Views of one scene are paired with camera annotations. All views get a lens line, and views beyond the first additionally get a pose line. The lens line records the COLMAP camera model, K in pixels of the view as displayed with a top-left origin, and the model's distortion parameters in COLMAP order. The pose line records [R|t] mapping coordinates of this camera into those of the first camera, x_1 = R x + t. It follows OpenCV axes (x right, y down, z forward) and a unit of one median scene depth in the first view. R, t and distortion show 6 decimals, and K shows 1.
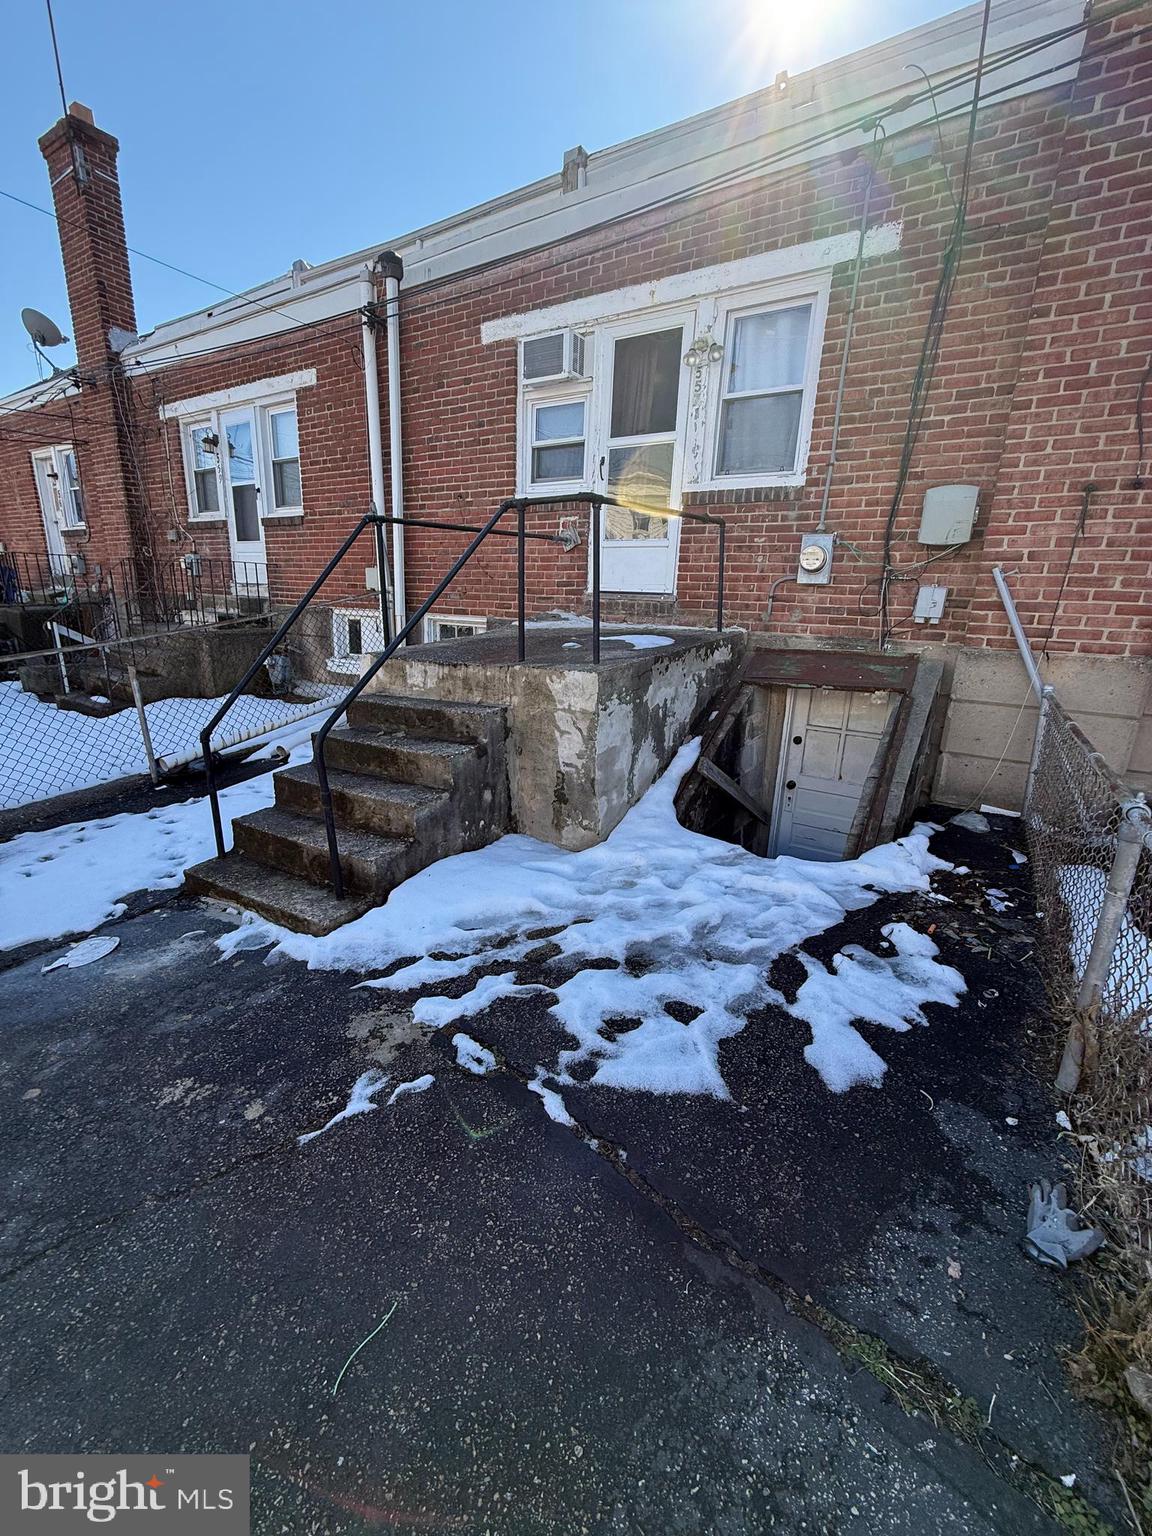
lens RADIAL K [[611.0, 0, 578.8], [0, 611.0, 766.7], [0, 0, 1]] dist [-0.001799, 0.000157]
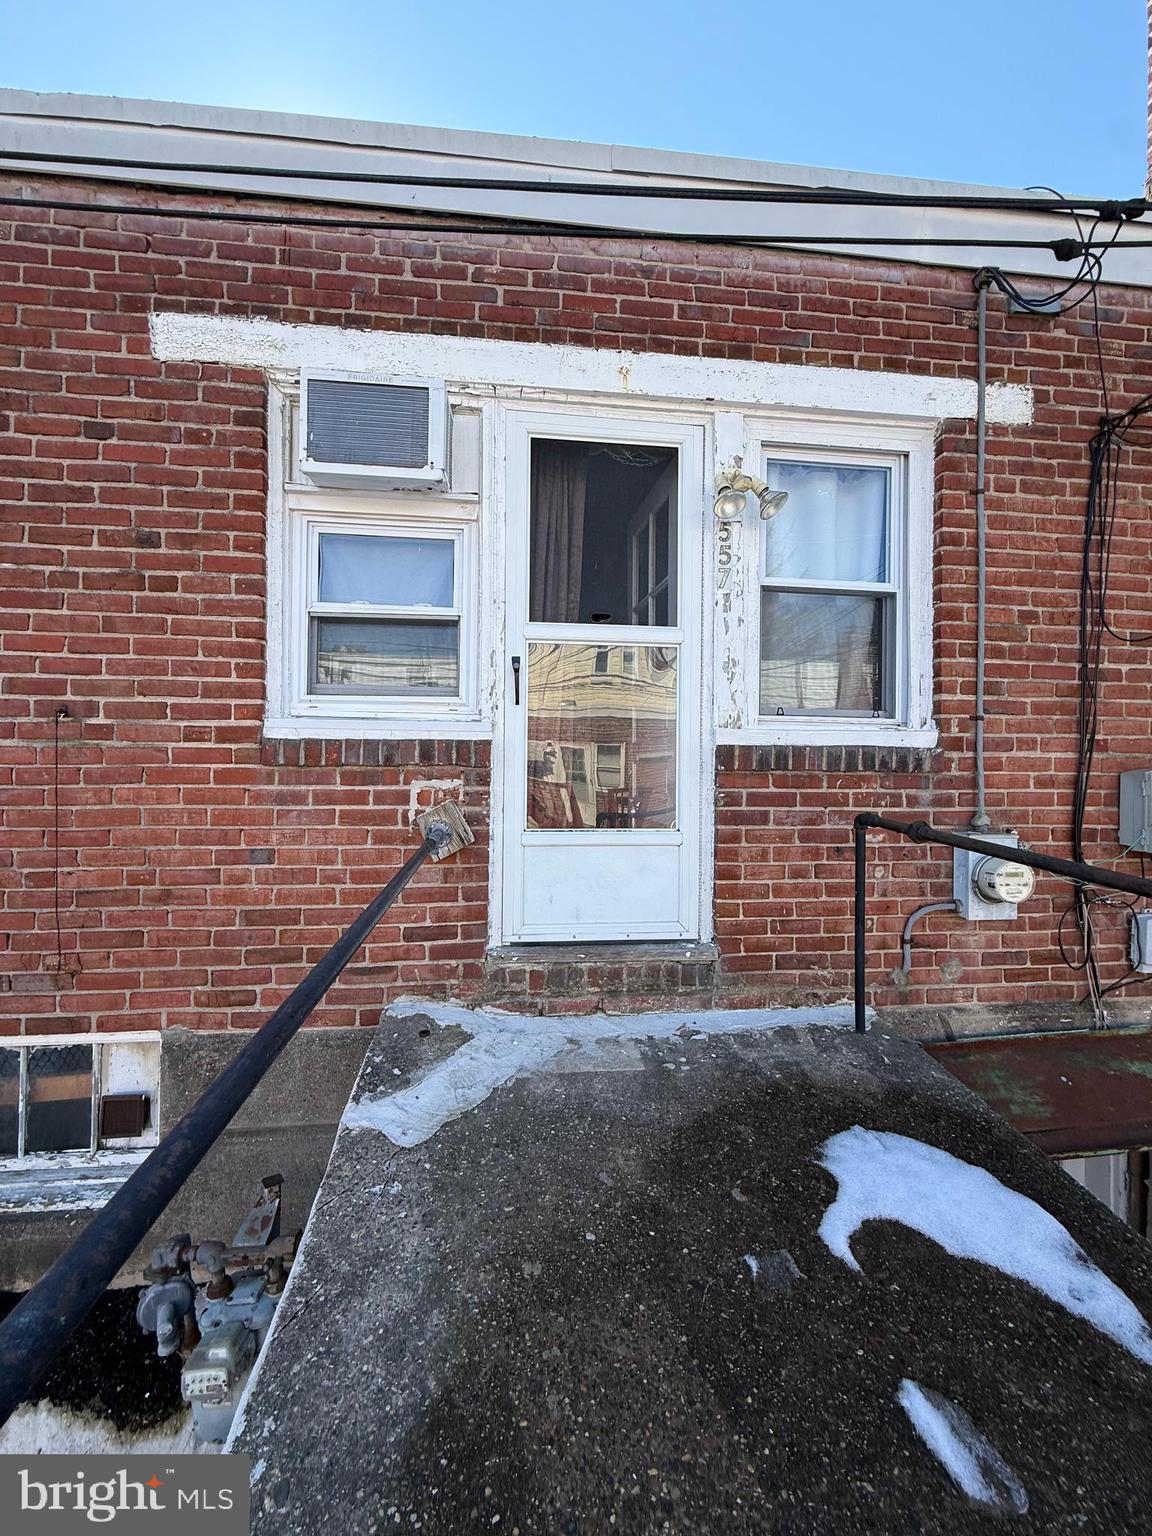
lens RADIAL K [[611.0, 0, 578.8], [0, 611.0, 766.7], [0, 0, 1]] dist [-0.001799, 0.000157]
pose [[0.789298, -0.029338, 0.613309, -0.226554], [0.179890, 0.966077, -0.185296, -0.373460], [-0.587068, 0.256582, 0.767800, 0.717164]]
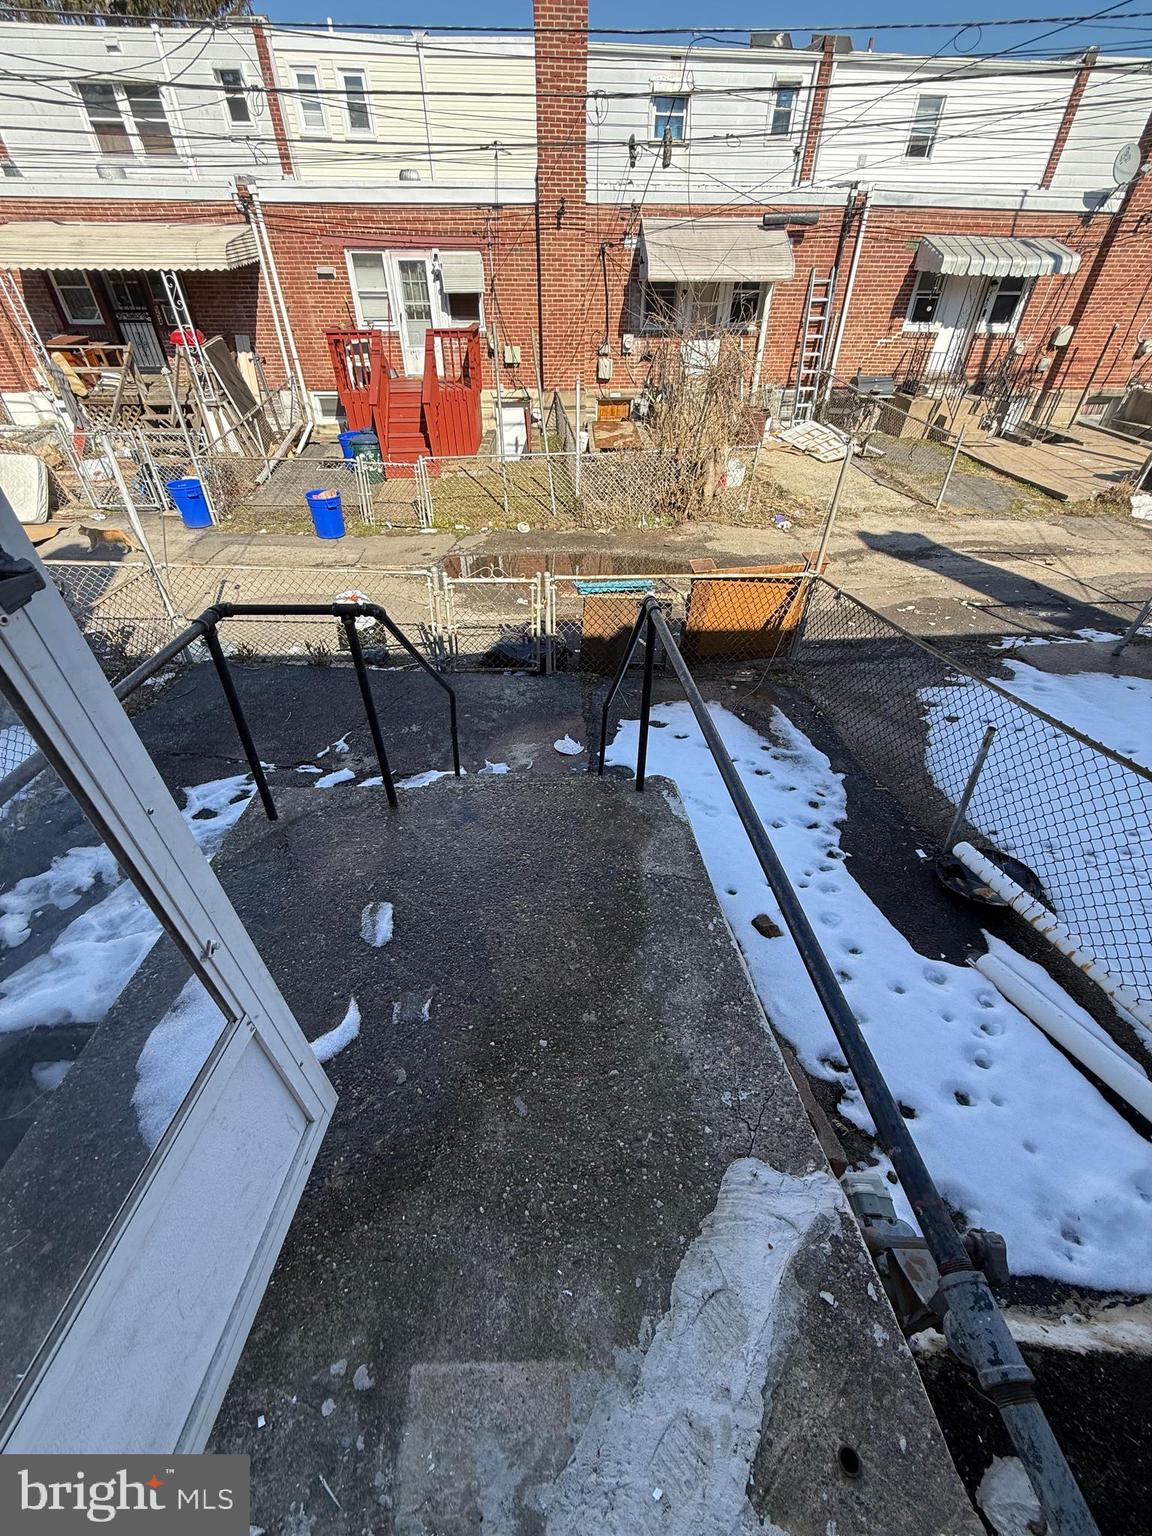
lens RADIAL K [[611.0, 0, 578.8], [0, 611.0, 766.7], [0, 0, 1]] dist [-0.001799, 0.000157]
pose [[-0.808030, 0.336894, -0.483311, 0.043565], [-0.183055, 0.636190, 0.749502, -0.576932], [0.559981, 0.694093, -0.452391, 1.046964]]
